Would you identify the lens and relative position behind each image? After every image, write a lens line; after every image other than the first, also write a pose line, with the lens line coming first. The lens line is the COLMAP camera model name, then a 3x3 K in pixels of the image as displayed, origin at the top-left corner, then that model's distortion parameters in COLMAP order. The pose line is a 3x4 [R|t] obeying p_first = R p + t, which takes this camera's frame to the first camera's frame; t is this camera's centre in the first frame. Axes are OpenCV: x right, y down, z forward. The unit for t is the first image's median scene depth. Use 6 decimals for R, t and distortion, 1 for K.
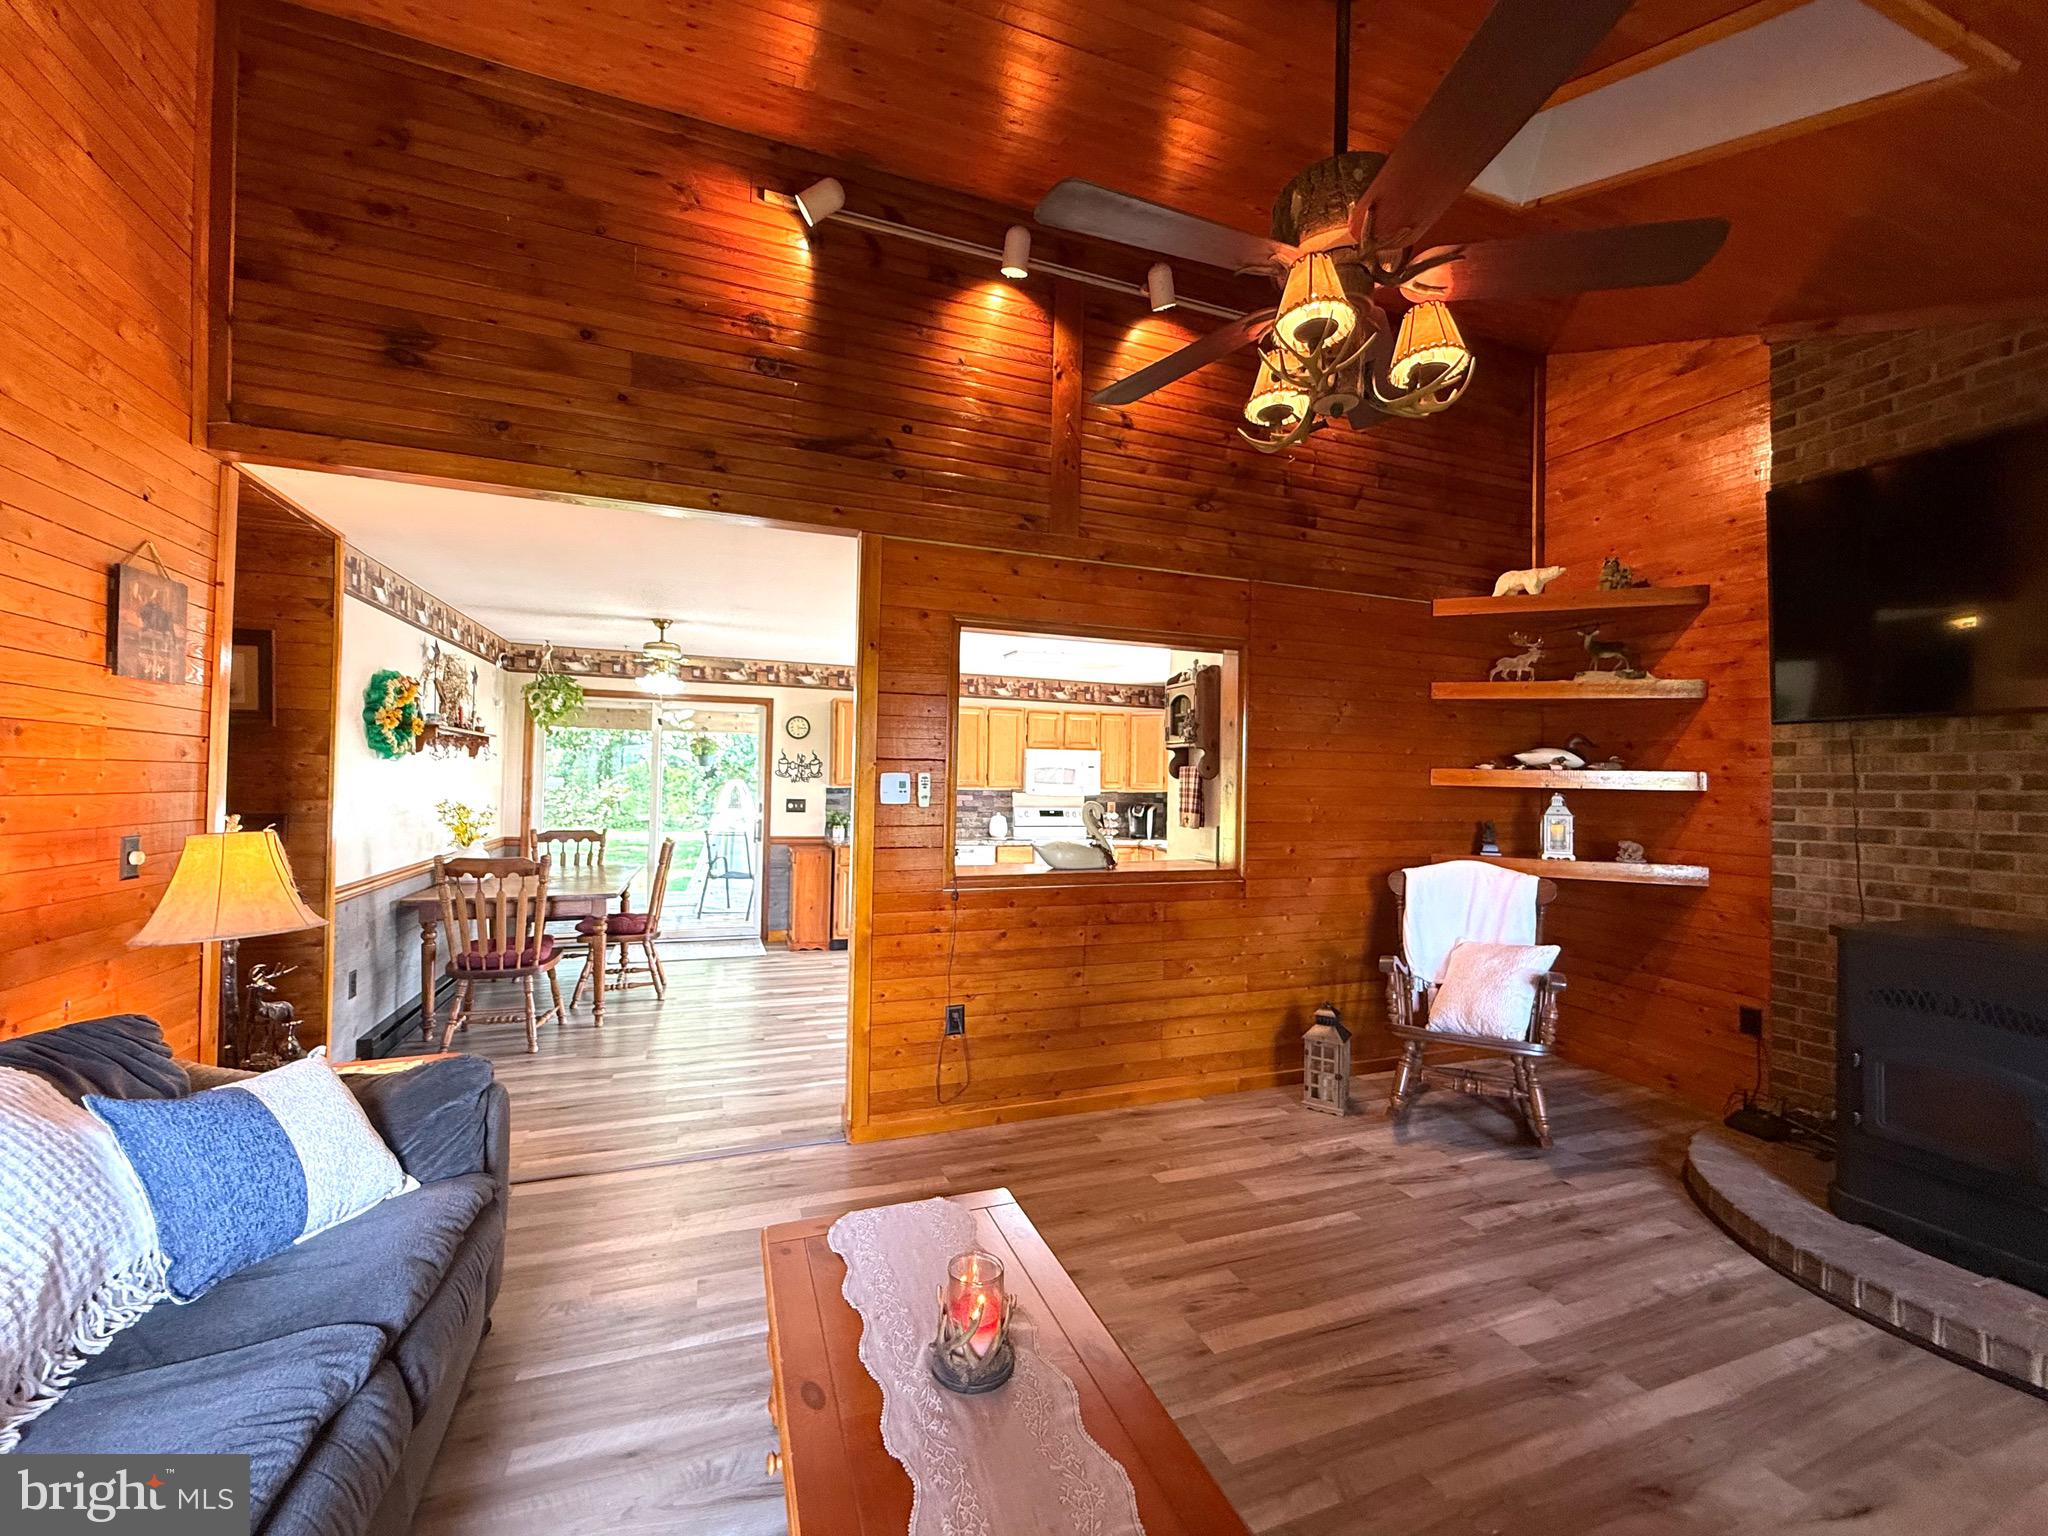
lens RADIAL K [[815.5, 0, 1023.1], [0, 815.5, 769.9], [0, 0, 1]] dist [0.000460, -0.000197]
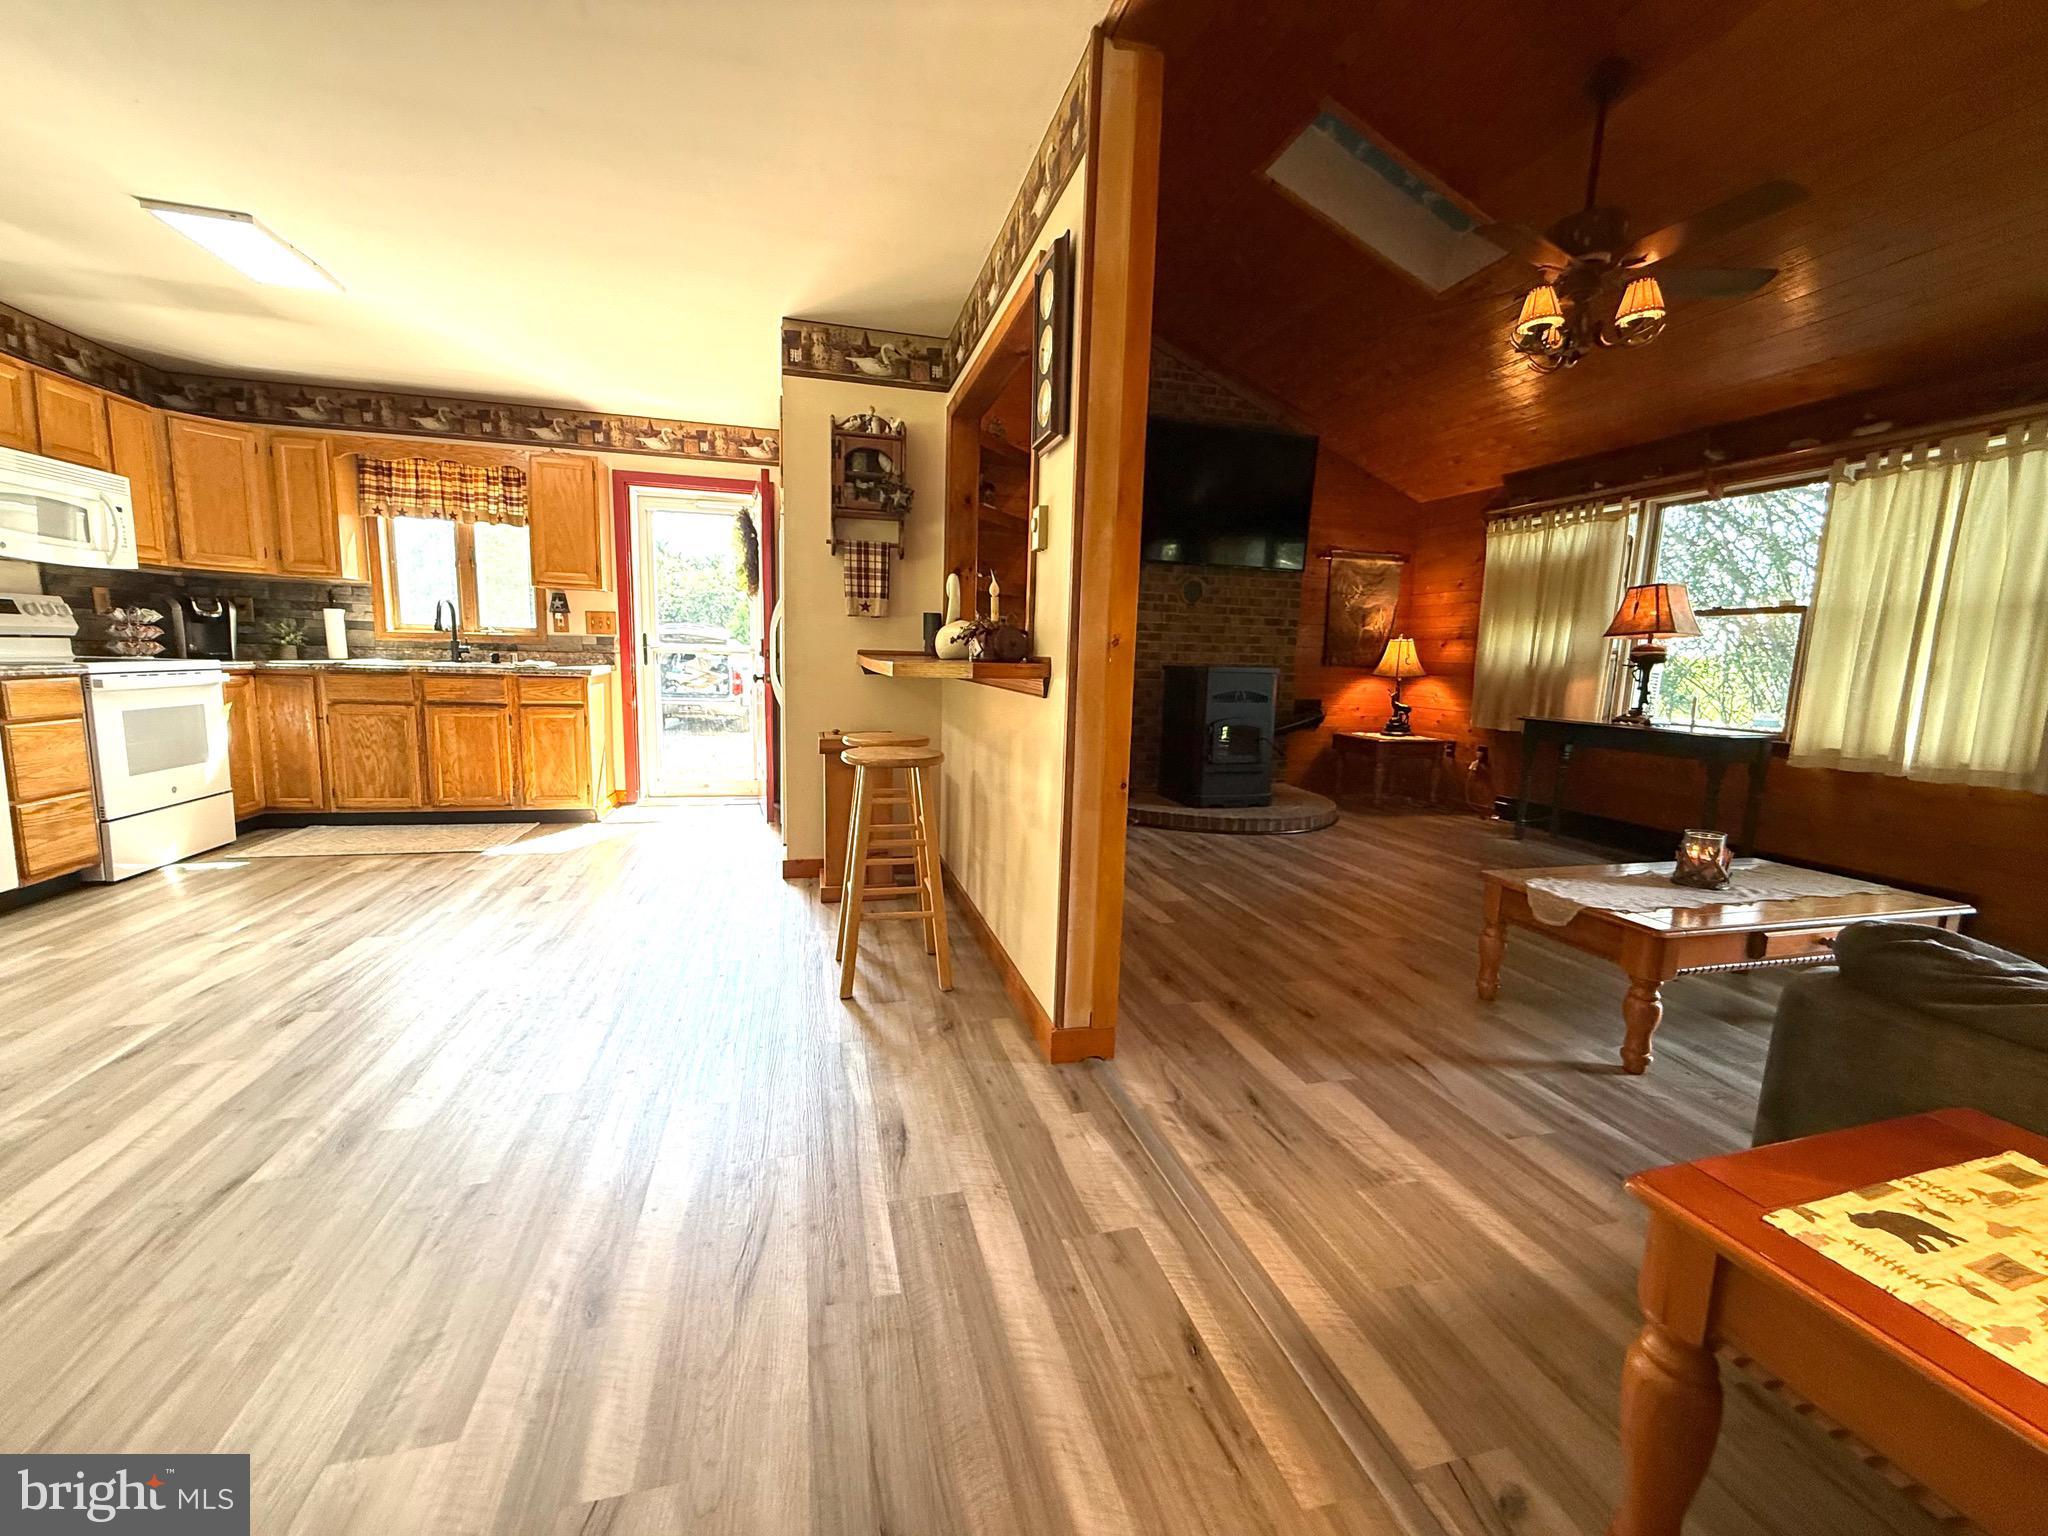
lens RADIAL K [[815.5, 0, 1016.0], [0, 815.5, 769.4], [0, 0, 1]] dist [0.000460, -0.000197]
pose [[0.107151, -0.156059, 0.981919, -0.383049], [-0.042883, 0.985960, 0.161381, 0.051446], [-0.993318, -0.059400, 0.098954, 0.460802]]
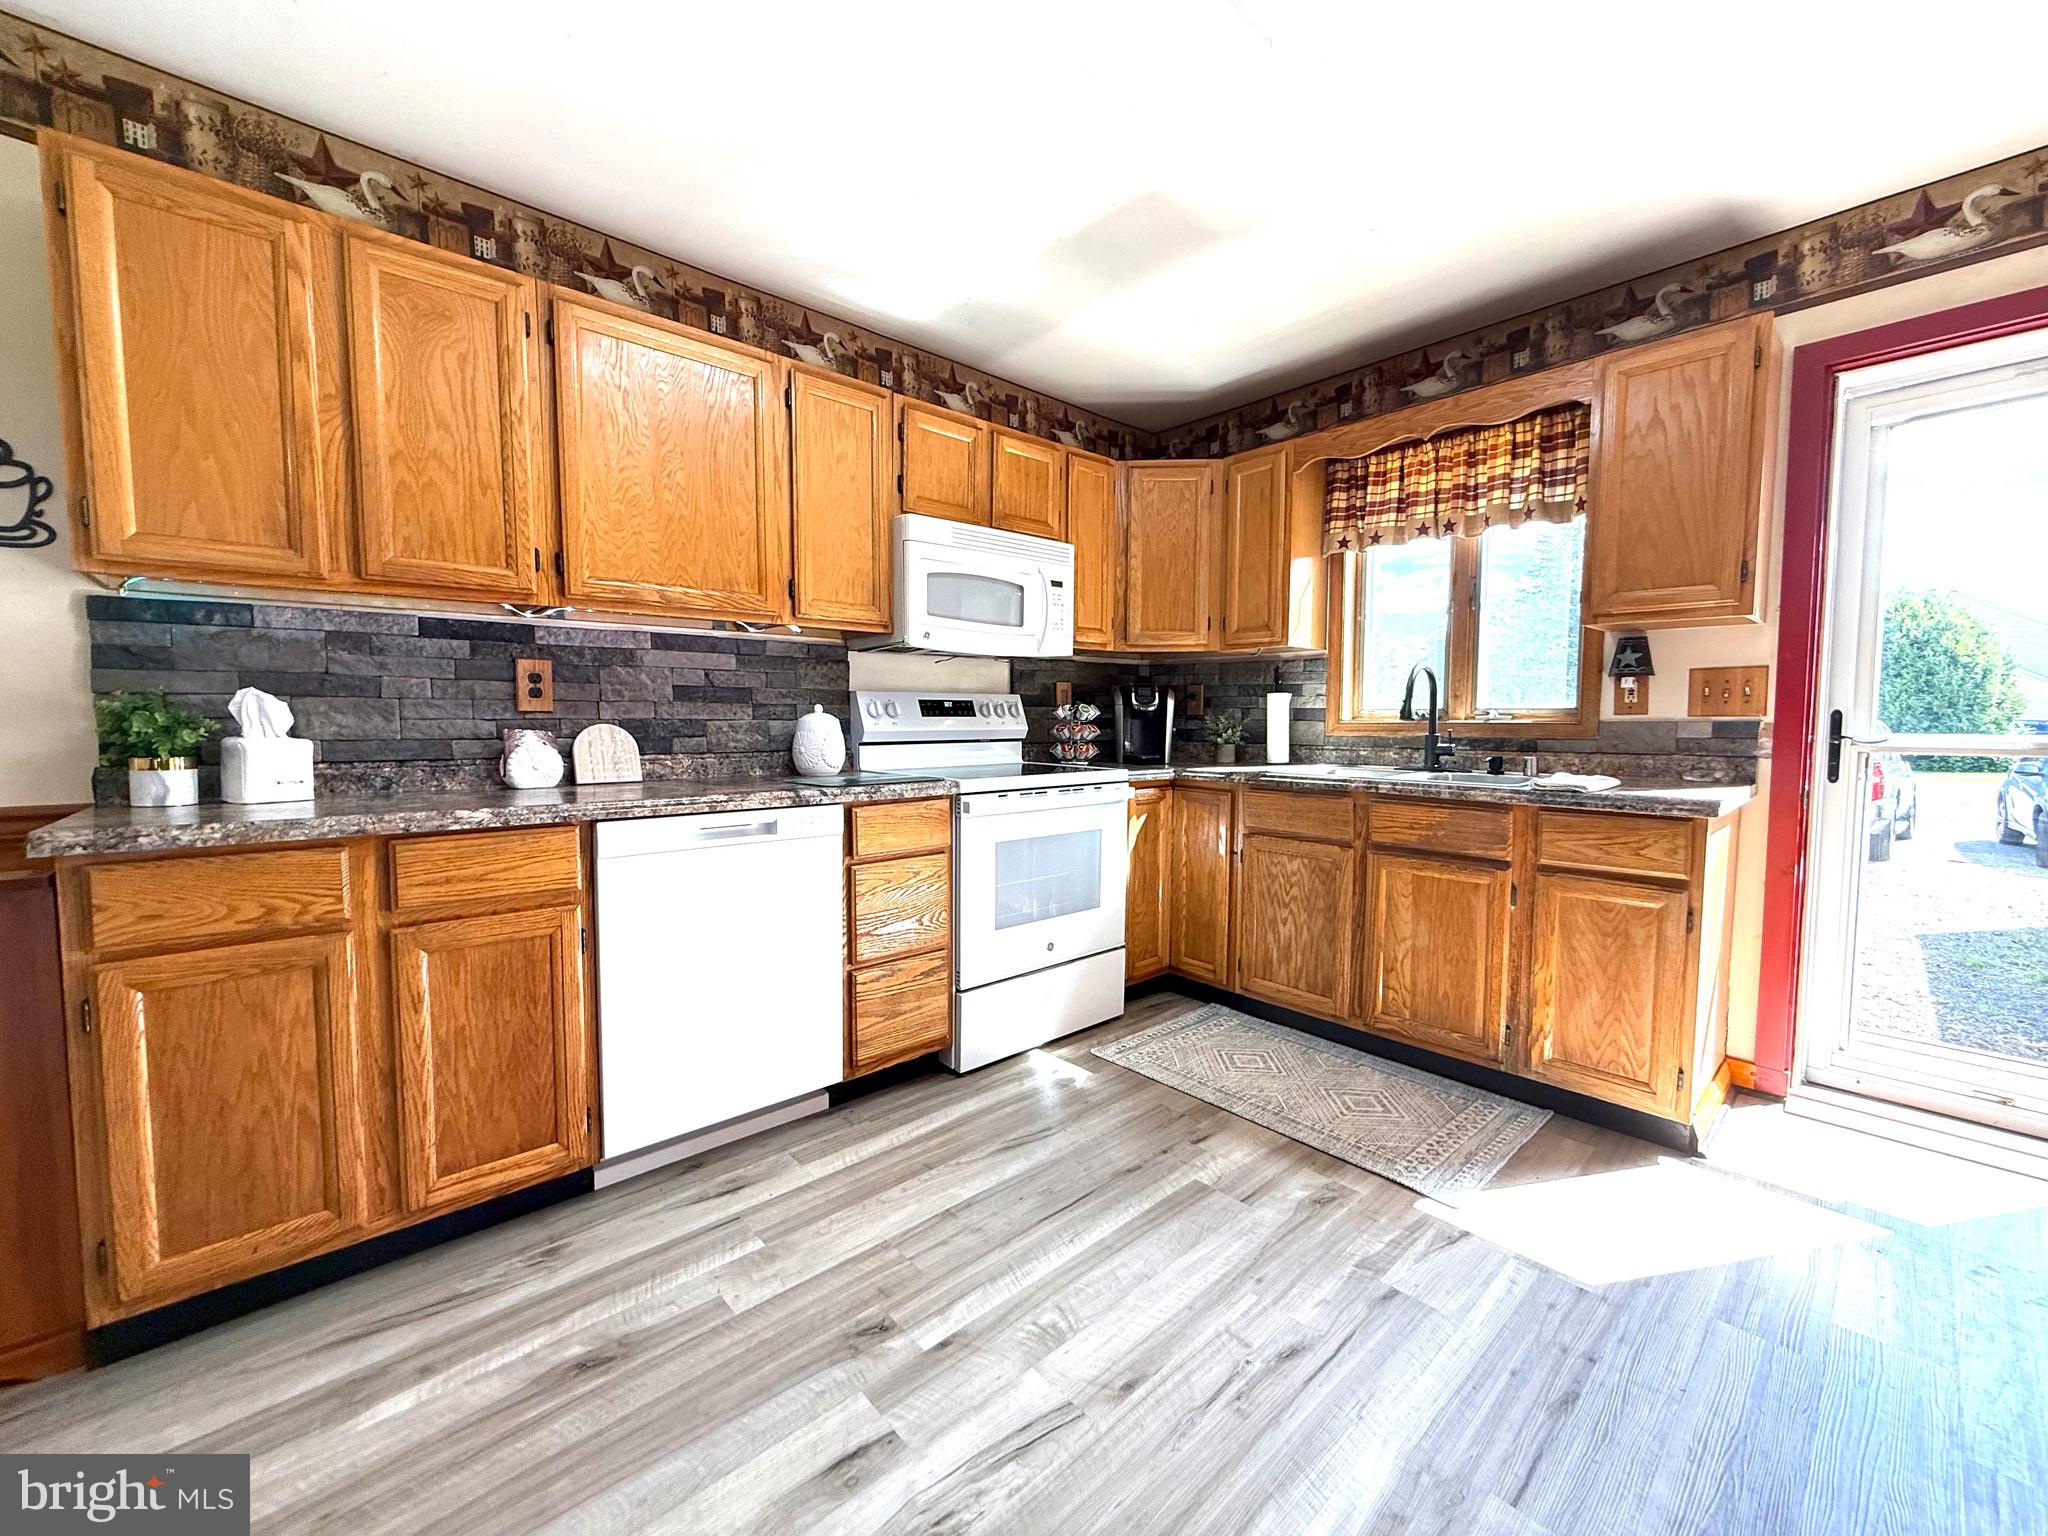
lens RADIAL K [[815.5, 0, 1018.5], [0, 815.5, 770.0], [0, 0, 1]] dist [0.000460, -0.000197]
pose [[0.931003, -0.042556, 0.362522, -0.083593], [0.011862, 0.996183, 0.086477, 0.055397], [-0.364818, -0.076210, 0.927955, 0.700196]]
